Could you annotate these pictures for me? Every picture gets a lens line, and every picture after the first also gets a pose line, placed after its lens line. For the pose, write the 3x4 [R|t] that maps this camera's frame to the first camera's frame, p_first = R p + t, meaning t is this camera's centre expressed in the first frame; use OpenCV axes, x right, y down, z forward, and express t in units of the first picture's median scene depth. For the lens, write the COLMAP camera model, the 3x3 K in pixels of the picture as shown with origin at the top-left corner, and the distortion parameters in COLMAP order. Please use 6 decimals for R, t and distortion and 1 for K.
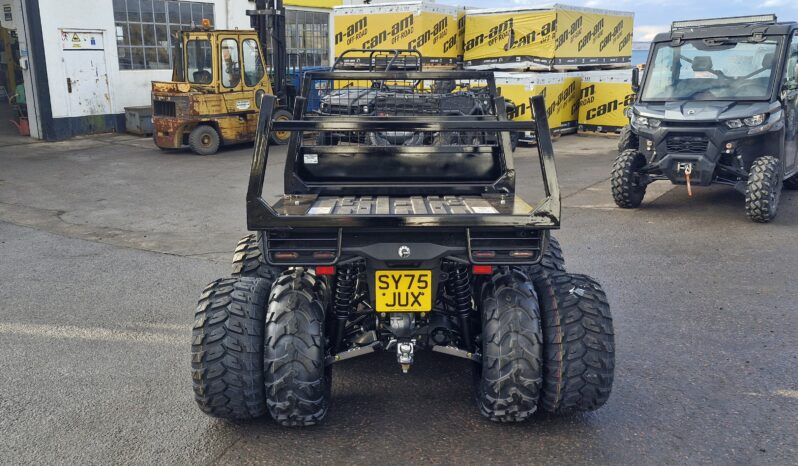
lens RADIAL K [[733.1, 0, 402.0], [0, 733.1, 232.5], [0, 0, 1]] dist [0.060213, -0.013333]
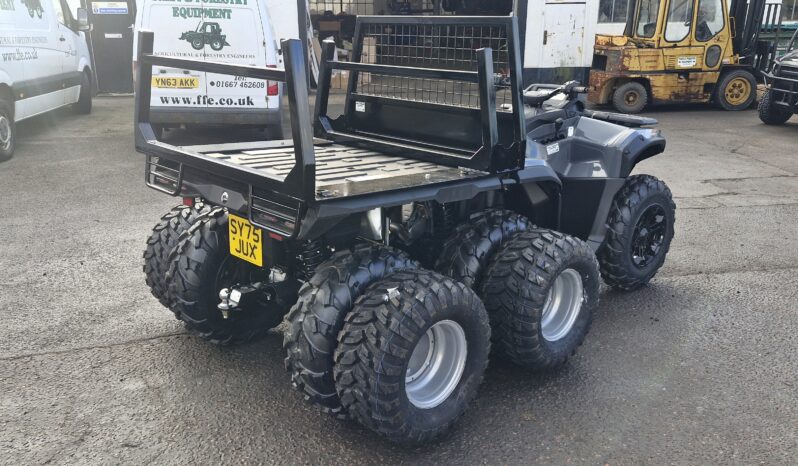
lens RADIAL K [[733.1, 0, 402.0], [0, 733.1, 232.5], [0, 0, 1]] dist [0.060213, -0.013333]
pose [[0.674252, 0.213603, -0.706935, 0.240562], [-0.174722, 0.976220, 0.128325, -0.026581], [0.717535, 0.036994, 0.695540, 0.134934]]
